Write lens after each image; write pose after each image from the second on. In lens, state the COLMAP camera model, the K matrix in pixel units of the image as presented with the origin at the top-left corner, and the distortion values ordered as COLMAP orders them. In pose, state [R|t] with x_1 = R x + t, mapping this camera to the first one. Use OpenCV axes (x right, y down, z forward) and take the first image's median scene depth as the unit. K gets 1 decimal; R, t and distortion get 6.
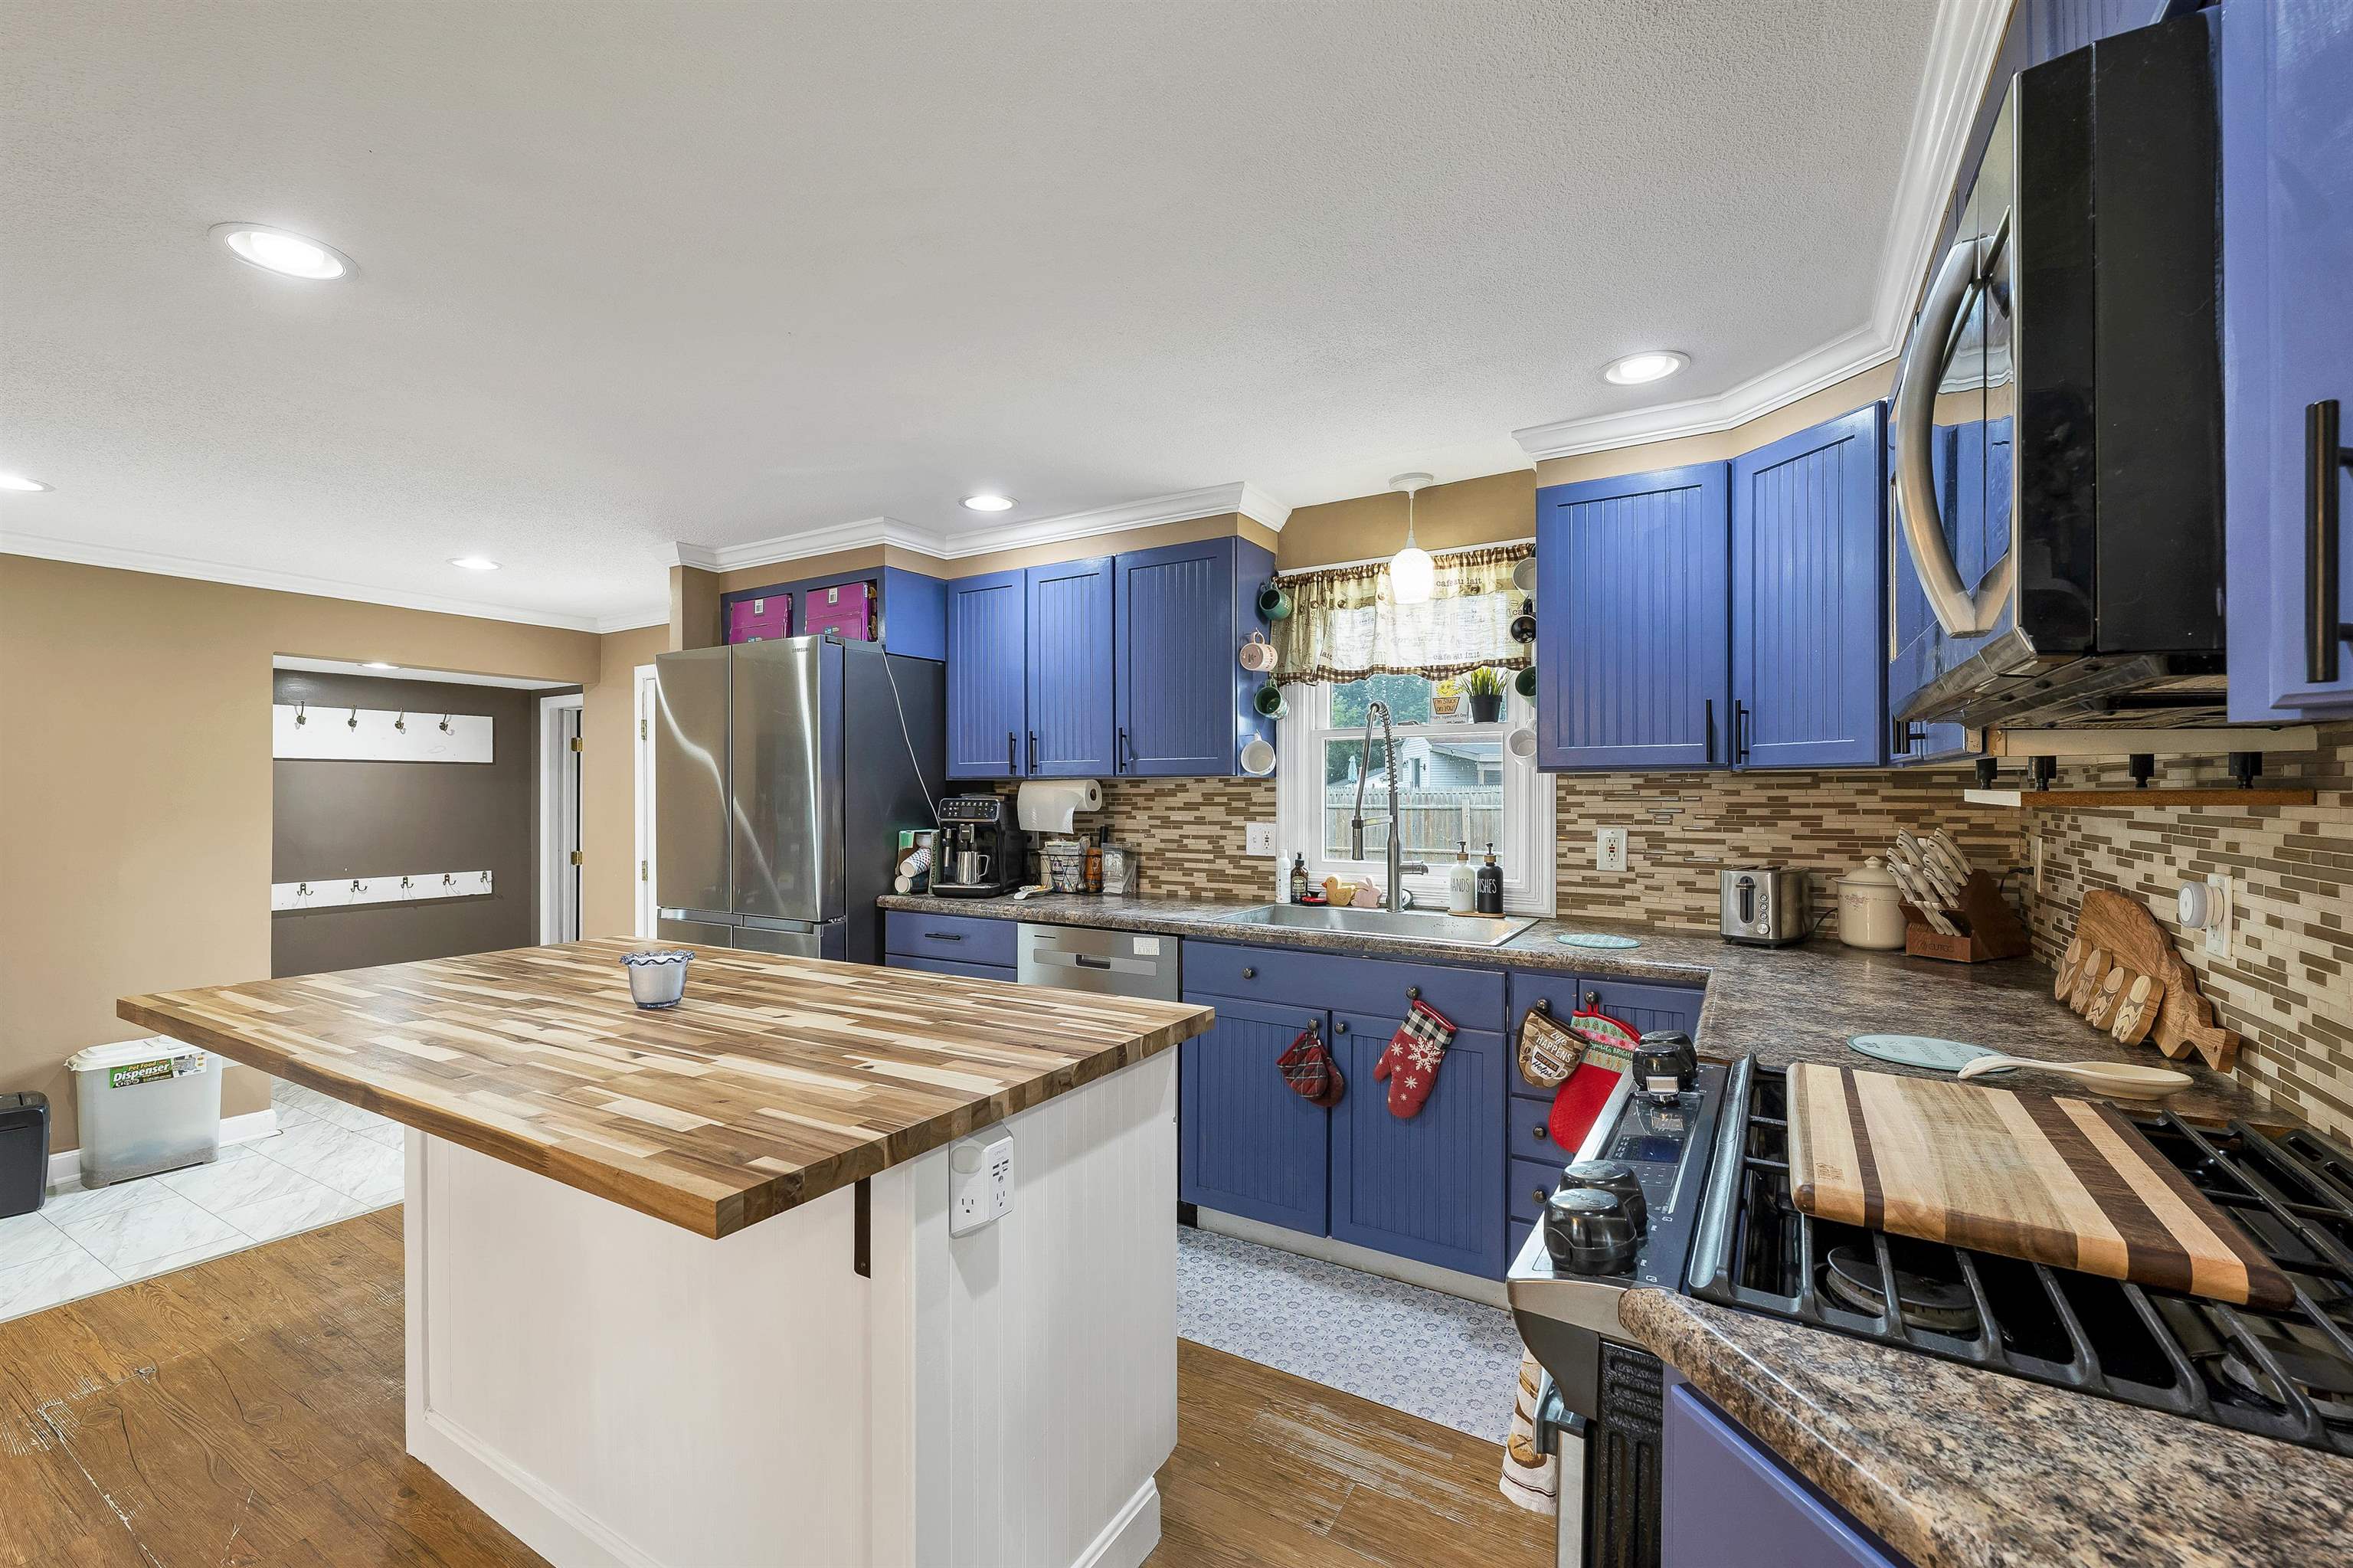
lens RADIAL K [[985.7, 0, 1170.6], [0, 985.7, 791.0], [0, 0, 1]] dist [-0.001606, 0.000183]
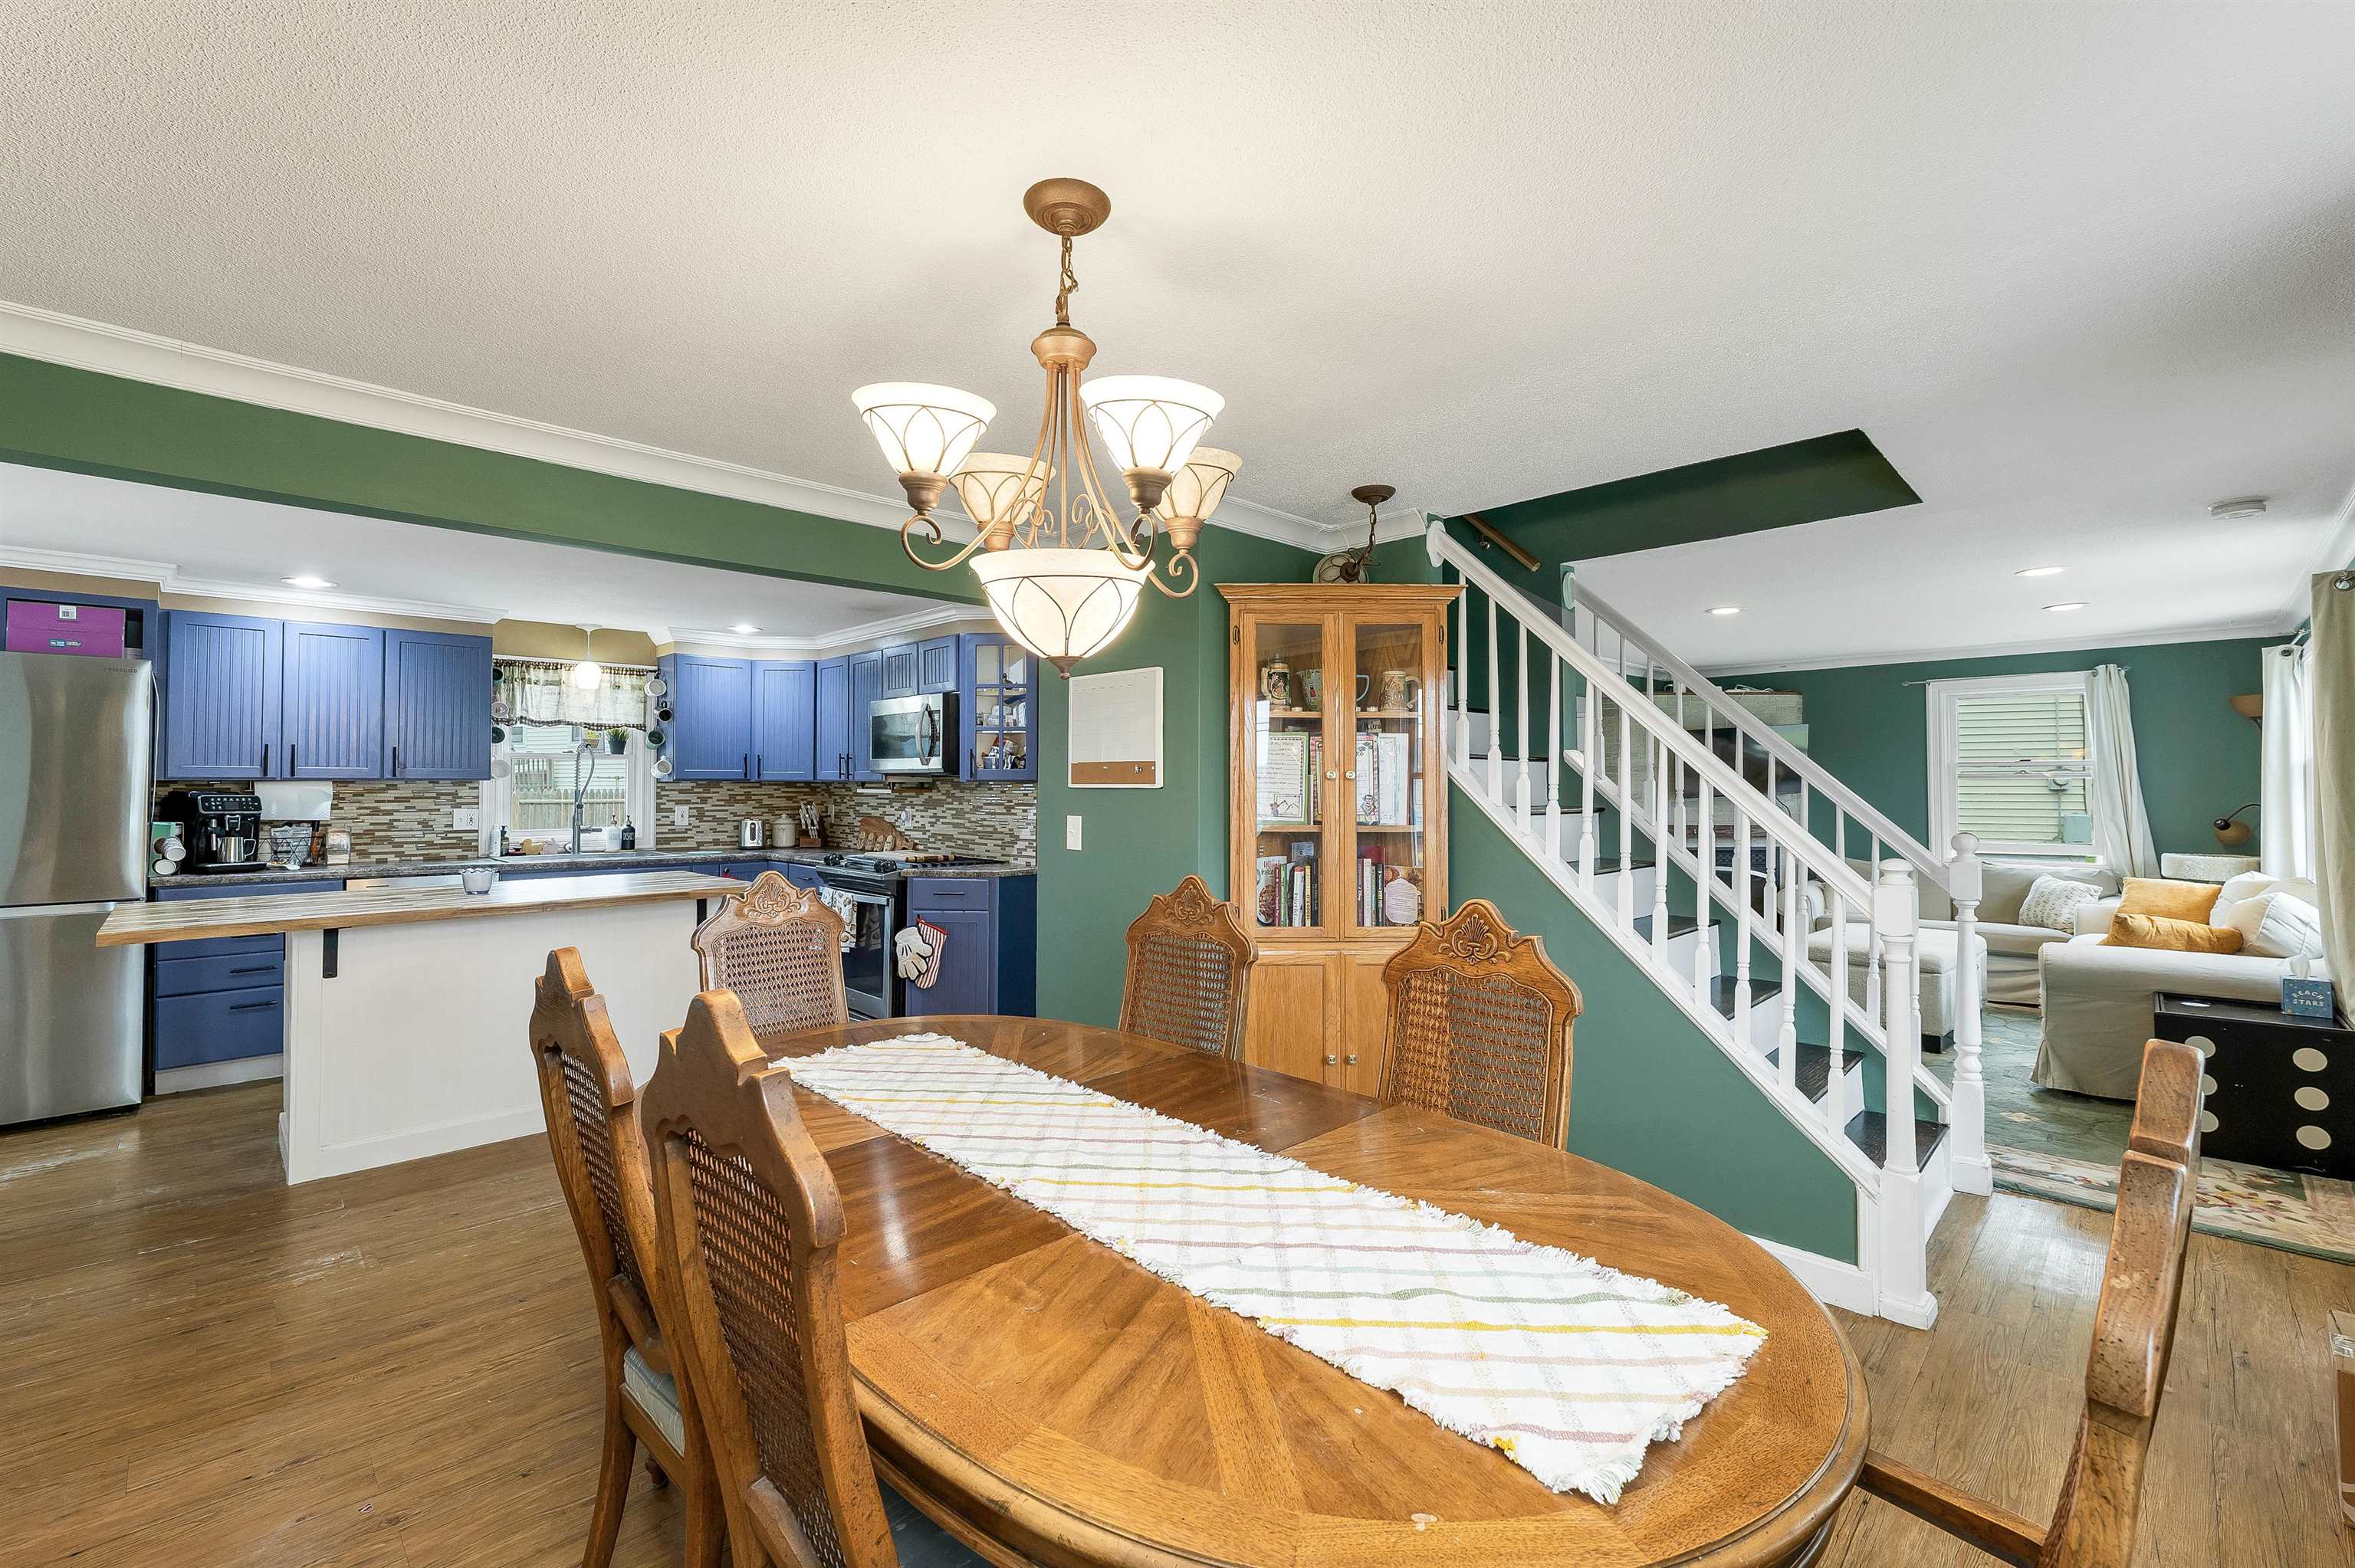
lens RADIAL K [[1000.4, 0, 1173.1], [0, 1000.4, 767.1], [0, 0, 1]] dist [0.001916, -0.000128]
pose [[0.251715, 0.020086, 0.967593, -1.263165], [-0.001192, 0.999790, -0.020444, -0.004118], [-0.967801, 0.003993, 0.251687, -0.541364]]
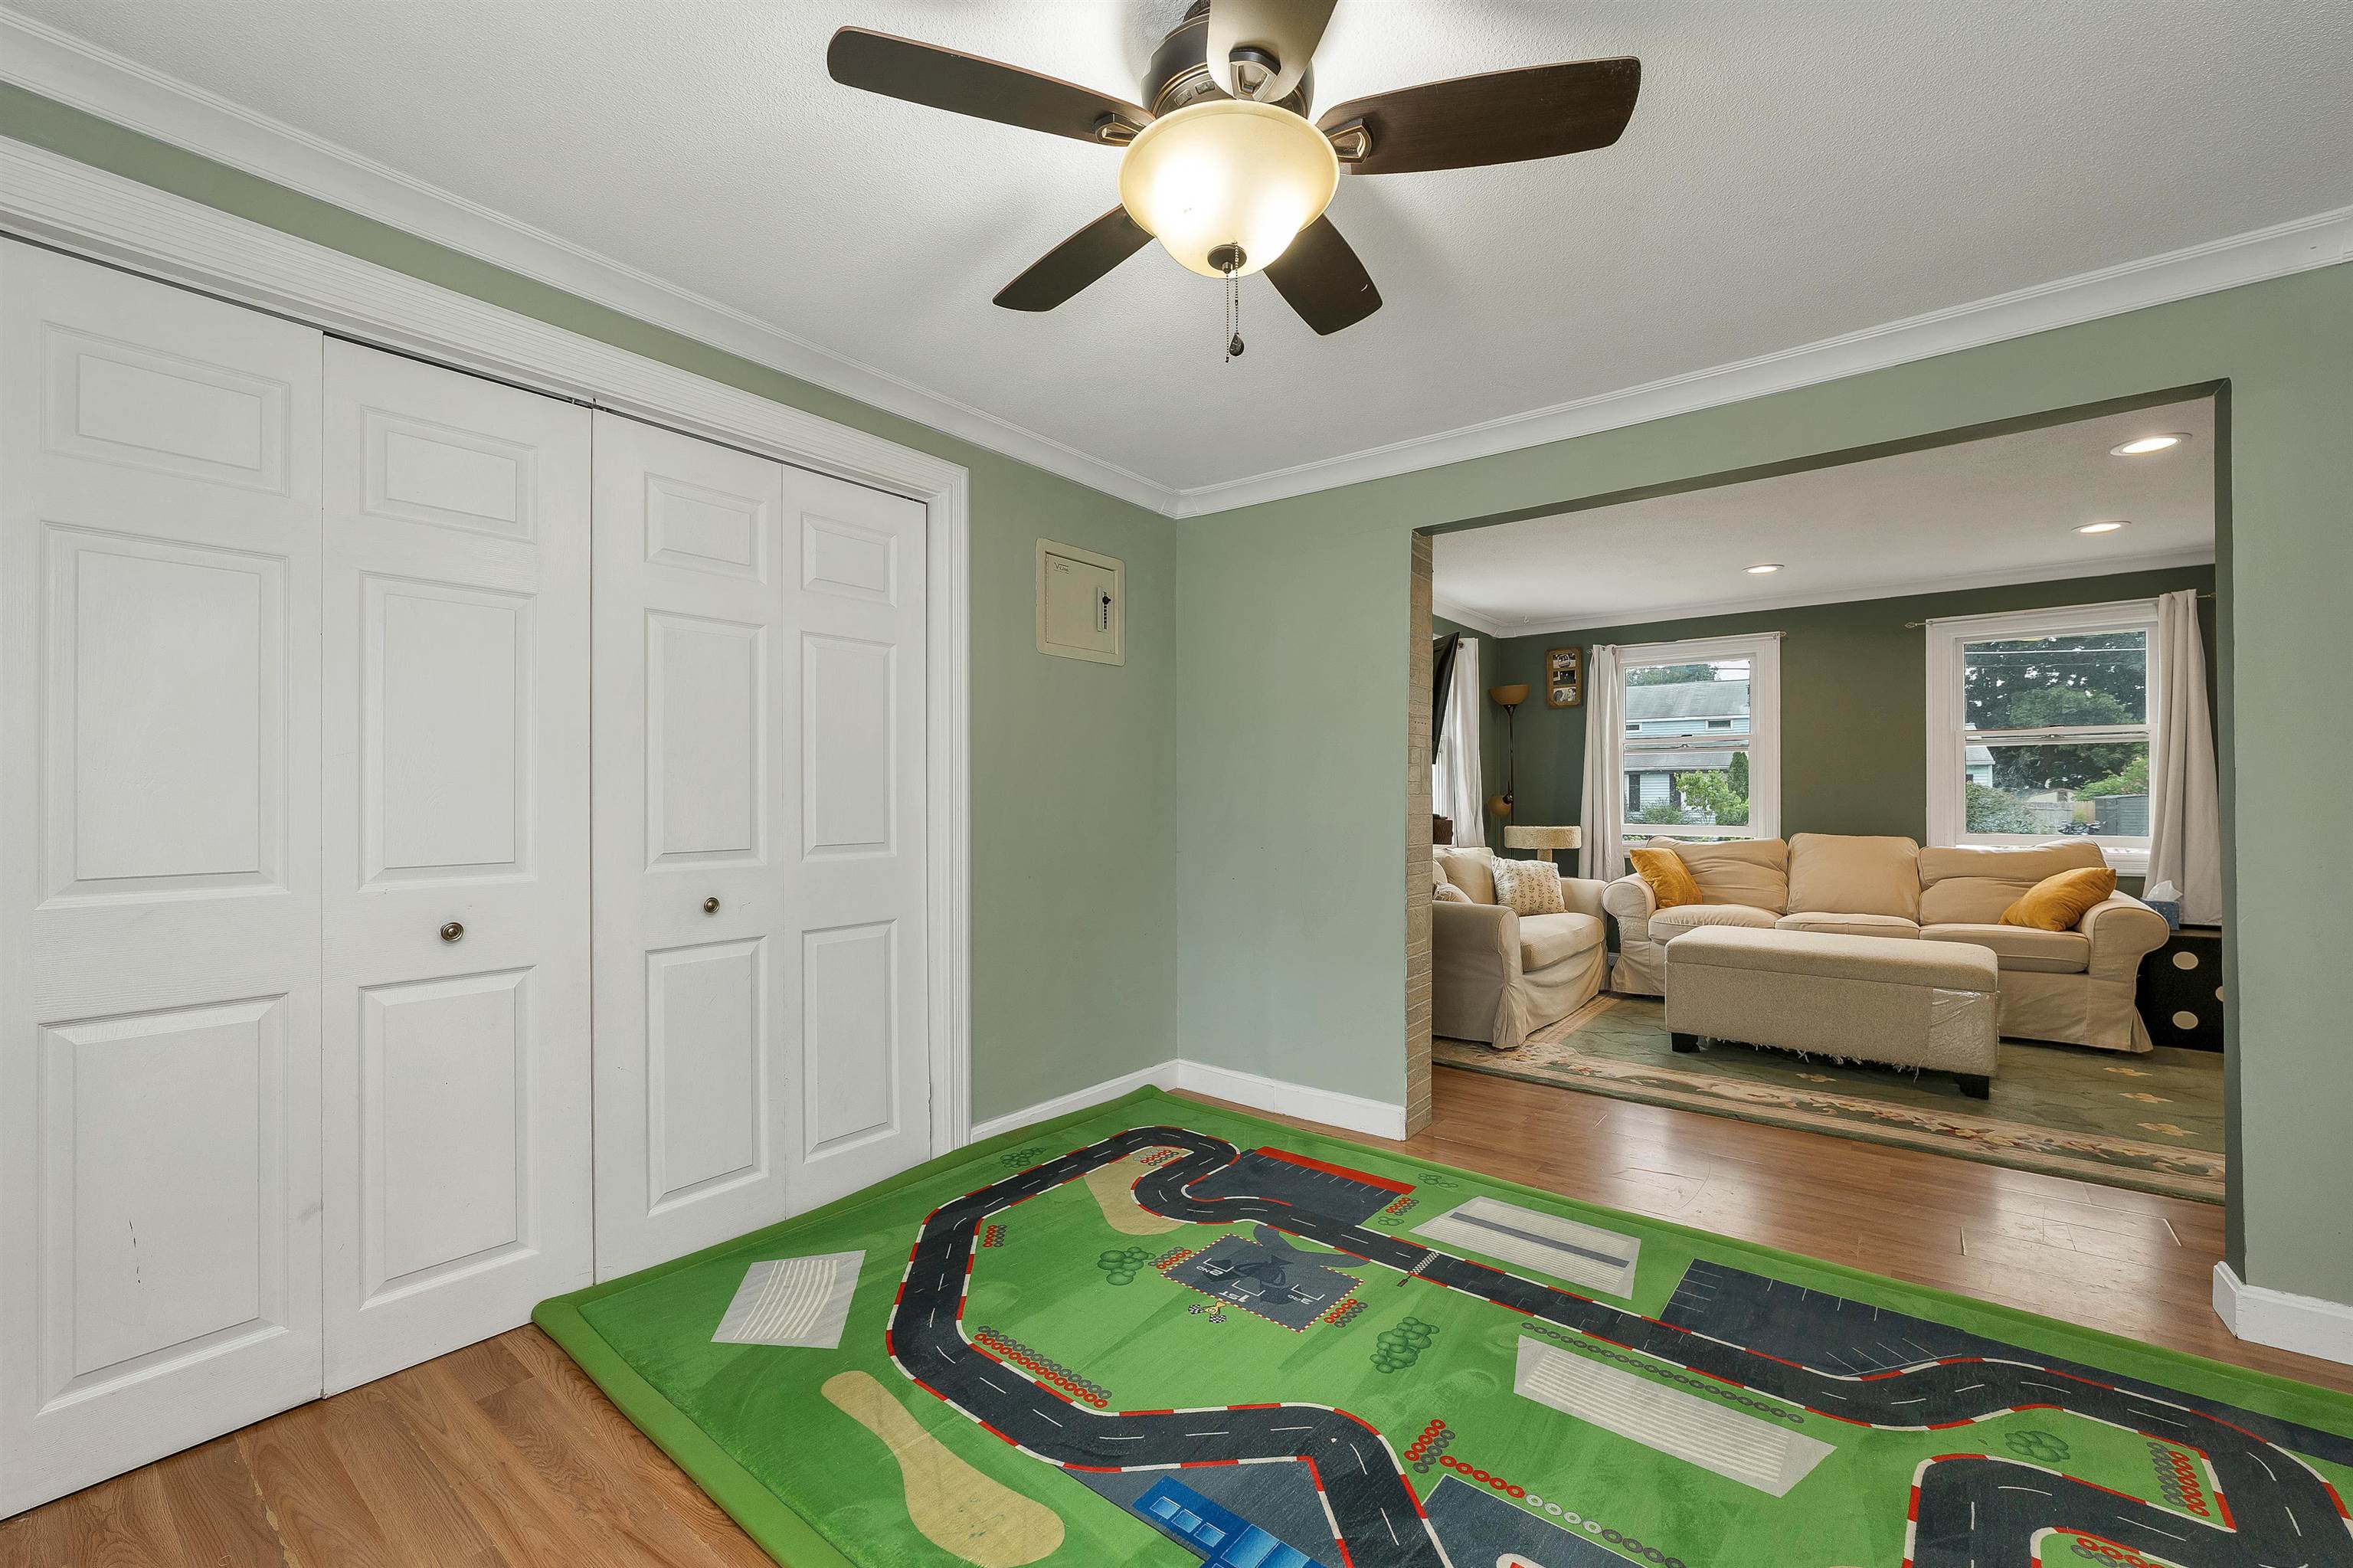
lens RADIAL K [[962.0, 0, 1170.8], [0, 962.0, 783.8], [0, 0, 1]] dist [-0.001875, 0.000253]
pose [[-0.992028, 0.000751, 0.126013, 1.416567], [-0.001355, 0.999861, -0.016619, 0.065291], [-0.126008, -0.016657, -0.991889, 0.093052]]
